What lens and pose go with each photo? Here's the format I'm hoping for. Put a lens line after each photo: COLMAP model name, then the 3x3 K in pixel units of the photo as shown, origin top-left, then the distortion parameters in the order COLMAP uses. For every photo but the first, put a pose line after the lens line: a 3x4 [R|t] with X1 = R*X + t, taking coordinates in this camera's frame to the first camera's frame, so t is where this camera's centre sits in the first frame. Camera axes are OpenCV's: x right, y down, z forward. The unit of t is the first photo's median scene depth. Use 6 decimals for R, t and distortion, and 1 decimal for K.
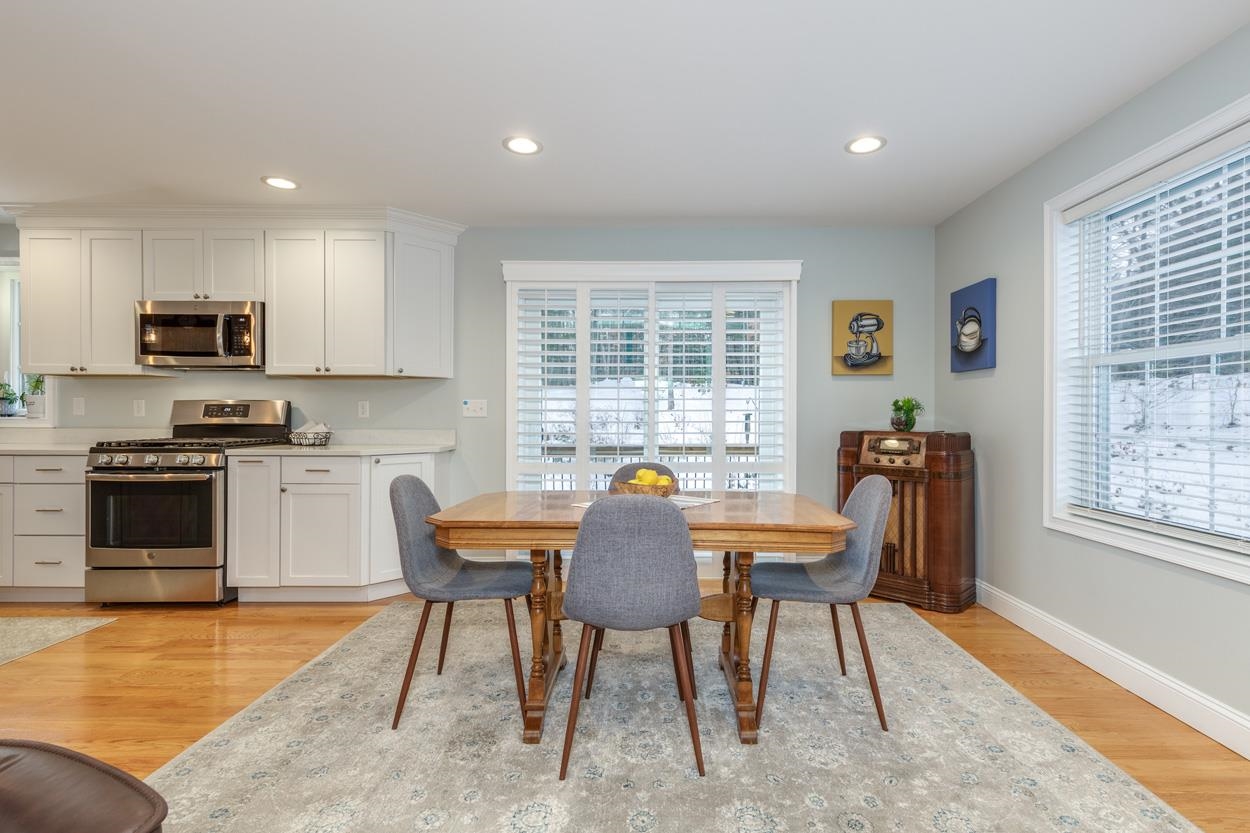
lens RADIAL K [[570.1, 0, 655.9], [0, 570.1, 419.5], [0, 0, 1]] dist [0.010805, -0.001838]
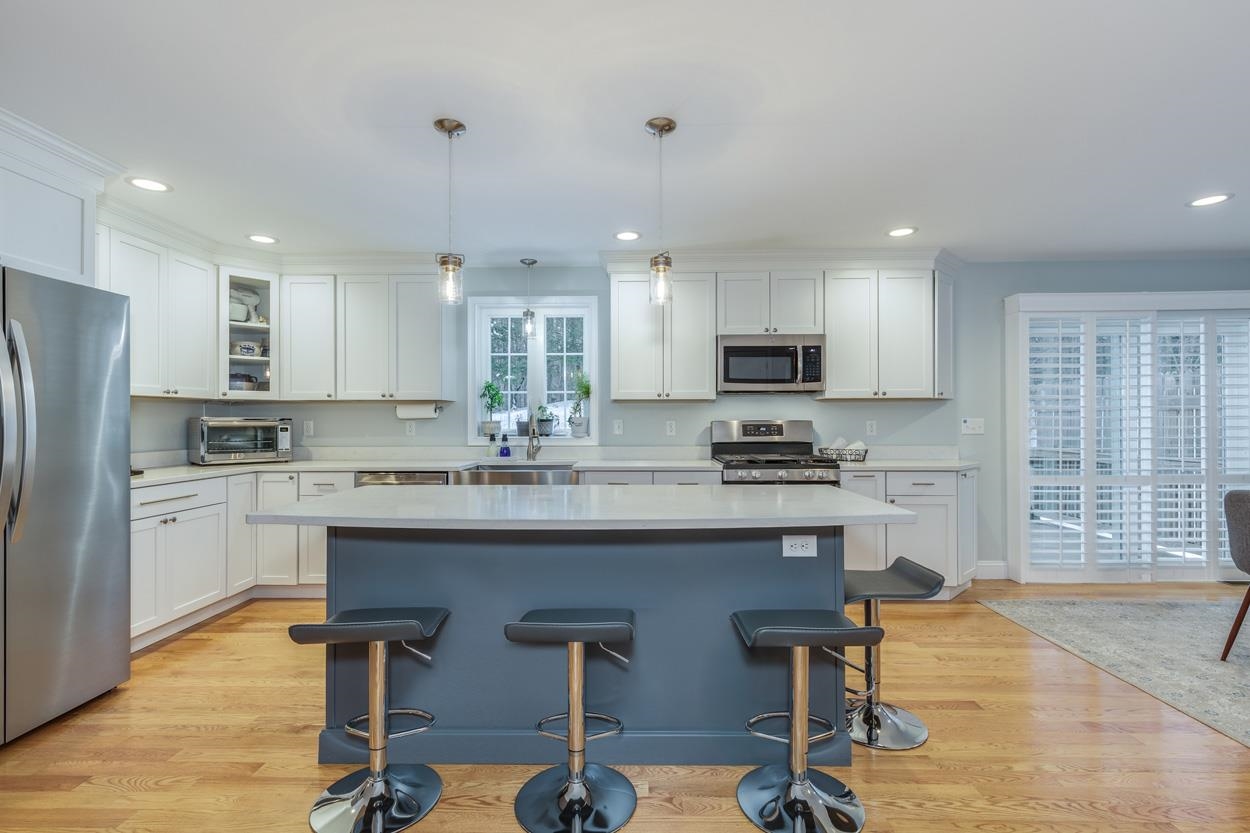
lens RADIAL K [[596.2, 0, 626.1], [0, 596.2, 418.4], [0, 0, 1]] dist [0.001970, -0.000772]
pose [[0.999743, -0.006502, -0.021730, -1.051560], [0.006070, 0.999784, -0.019896, -0.017681], [0.021855, 0.019759, 0.999566, -0.179418]]
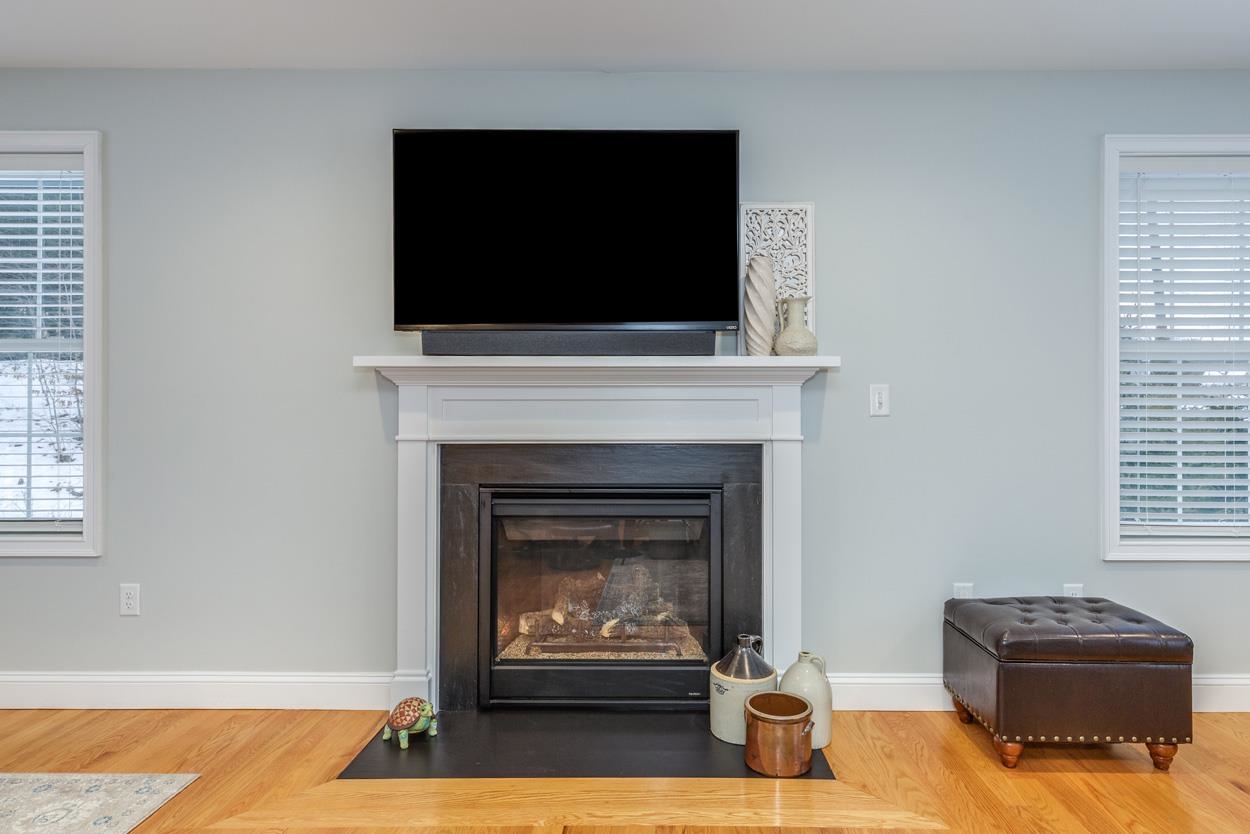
lens RADIAL K [[675.7, 0, 638.0], [0, 675.7, 404.5], [0, 0, 1]] dist [0.003006, -0.000160]
pose [[0.014581, 0.013134, 0.999807, -0.170862], [0.008749, 0.999874, -0.013263, 0.006088], [-0.999855, 0.008941, 0.014464, -0.092526]]
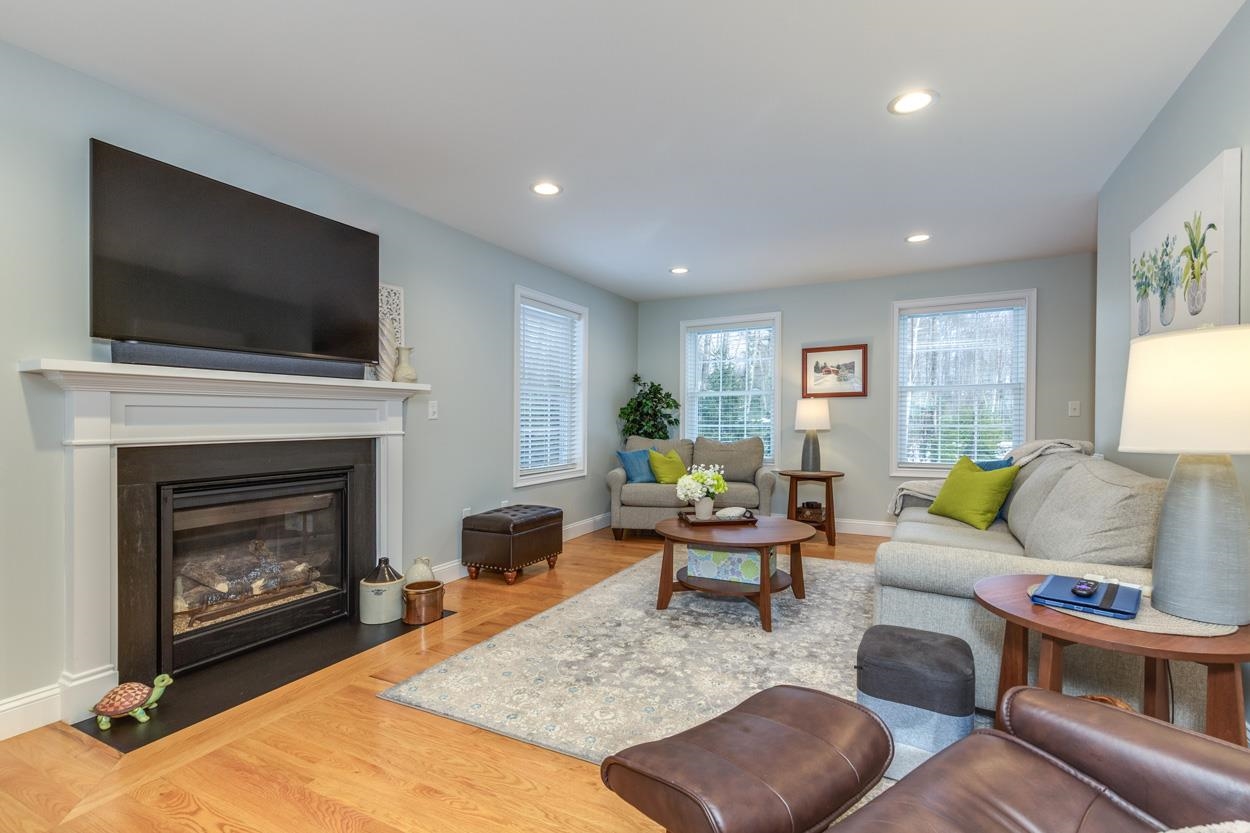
lens RADIAL K [[570.1, 0, 624.3], [0, 570.1, 420.0], [0, 0, 1]] dist [0.010805, -0.001838]
pose [[-0.883744, -0.000557, 0.467971, -0.251358], [0.005562, 0.999916, 0.011694, 0.001810], [-0.467939, 0.012937, -0.883666, 0.420403]]
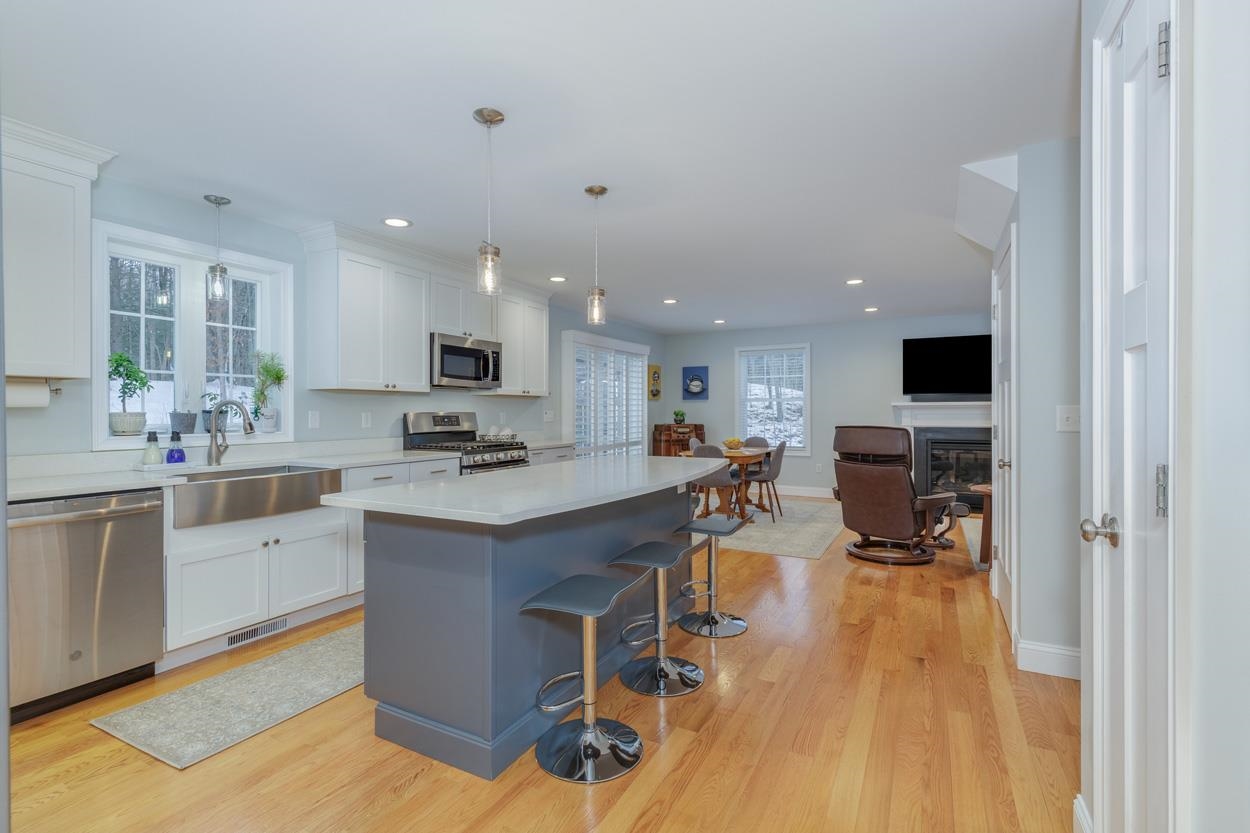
lens RADIAL K [[570.1, 0, 625.3], [0, 570.1, 412.7], [0, 0, 1]] dist [0.010805, -0.001838]
pose [[0.473462, -0.005842, 0.880795, -1.768050], [0.013779, 0.999905, -0.000775, -0.028338], [-0.880706, 0.012504, 0.473498, 0.067025]]
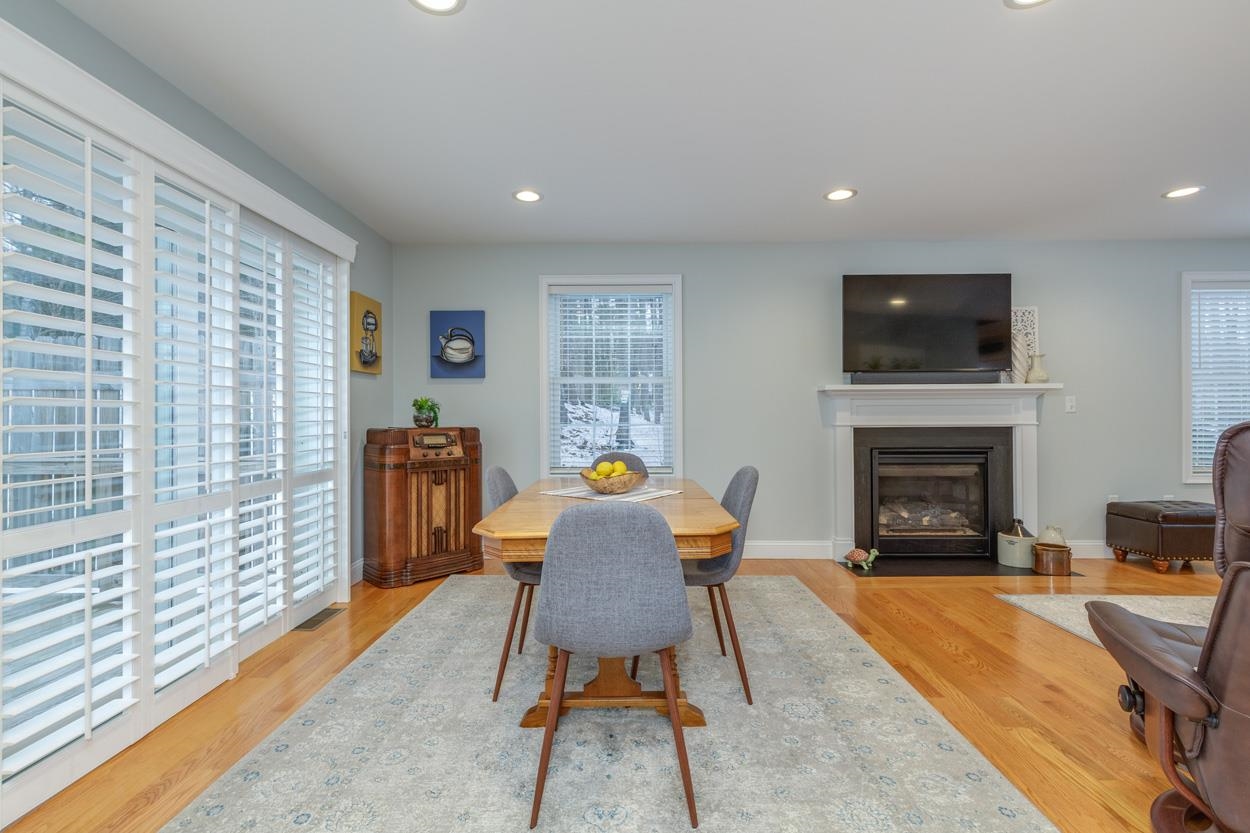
lens RADIAL K [[570.1, 0, 624.6], [0, 570.1, 408.5], [0, 0, 1]] dist [0.010805, -0.001838]
pose [[0.007364, 0.006700, 0.999950, -0.676656], [0.015004, 0.999864, -0.006809, -0.003353], [-0.999860, 0.015053, 0.007263, 0.598526]]
